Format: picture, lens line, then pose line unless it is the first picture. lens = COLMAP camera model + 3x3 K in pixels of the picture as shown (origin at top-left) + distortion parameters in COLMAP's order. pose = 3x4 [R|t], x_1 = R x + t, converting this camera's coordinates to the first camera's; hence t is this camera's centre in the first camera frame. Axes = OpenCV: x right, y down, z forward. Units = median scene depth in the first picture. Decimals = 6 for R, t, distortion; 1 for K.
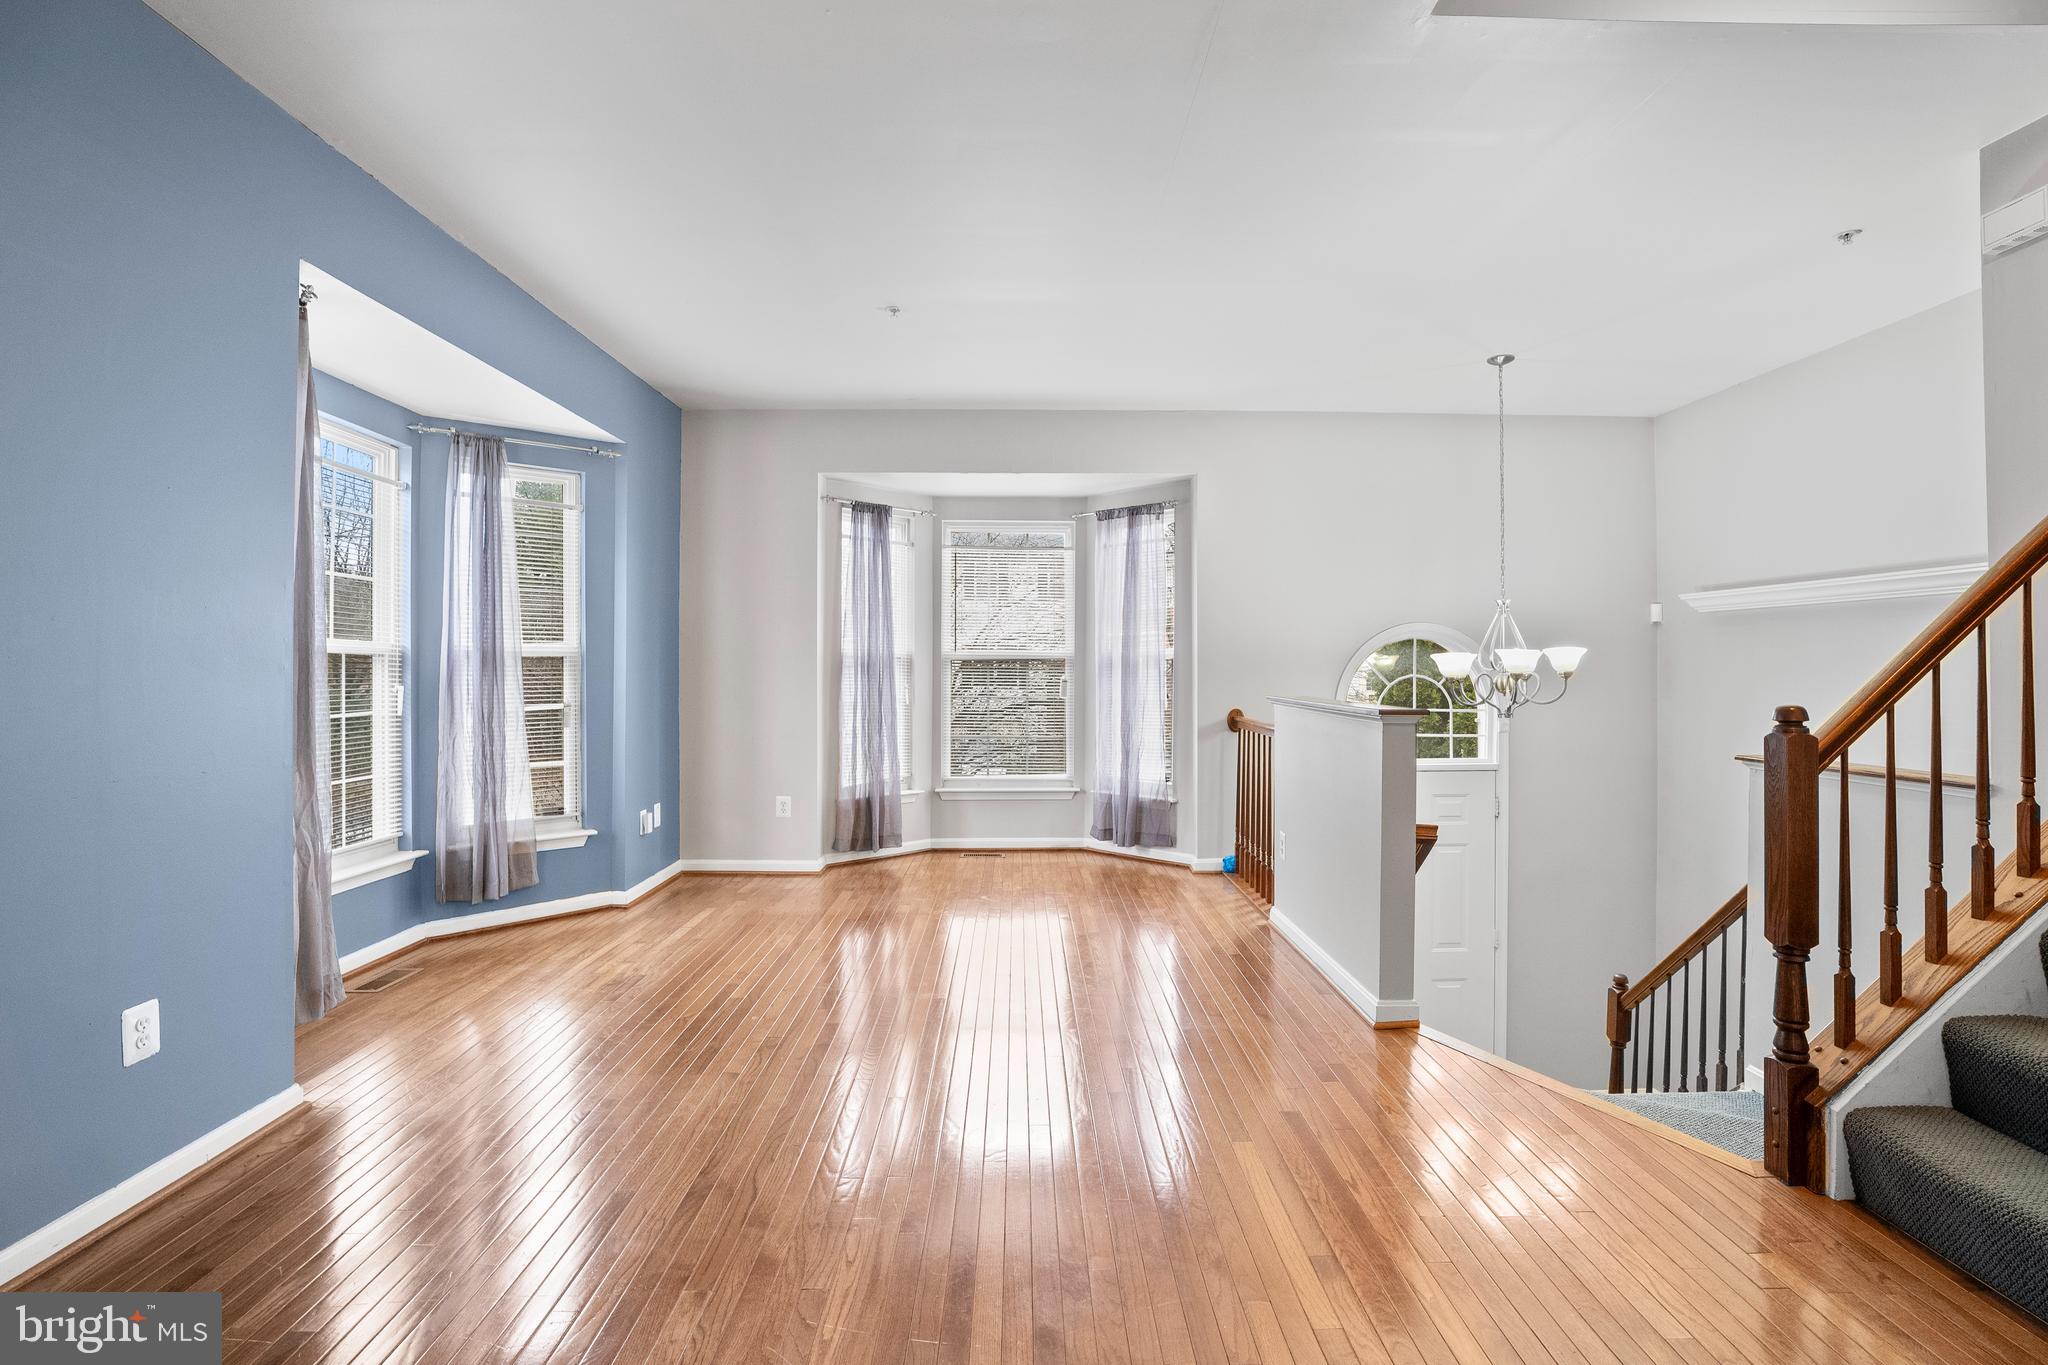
lens RADIAL K [[962.0, 0, 1026.7], [0, 962.0, 645.0], [0, 0, 1]] dist [-0.048784, 0.015436]
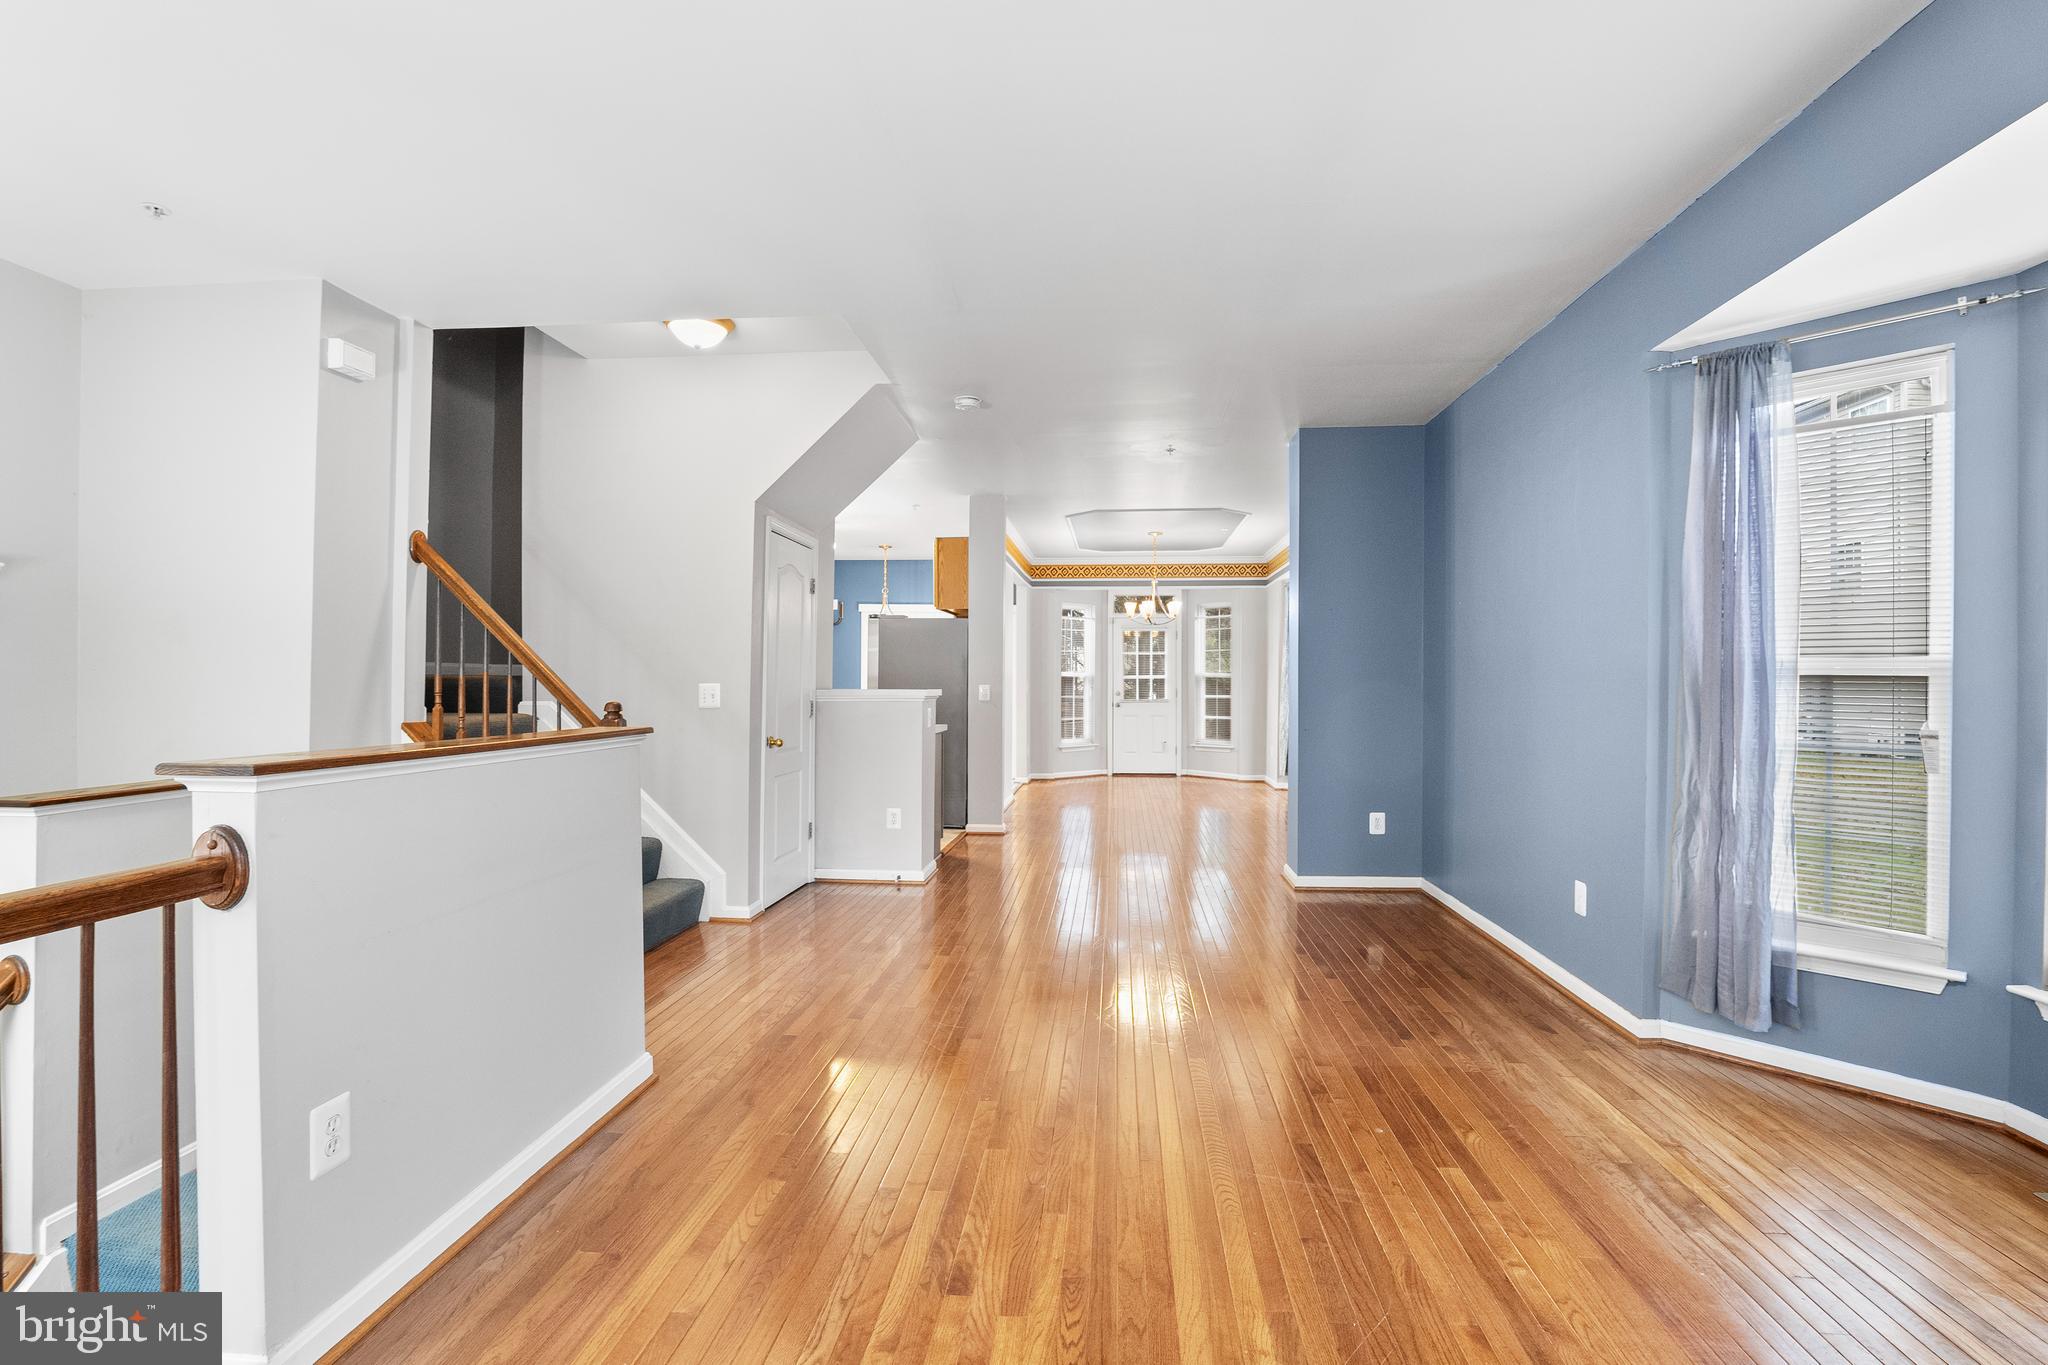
lens RADIAL K [[962.0, 0, 1026.7], [0, 962.0, 645.0], [0, 0, 1]] dist [-0.048784, 0.015436]
pose [[-0.995430, 0.003556, 0.095431, -0.065935], [-0.001464, 0.998621, -0.052482, 0.027233], [-0.095486, -0.052382, -0.994052, 1.749217]]
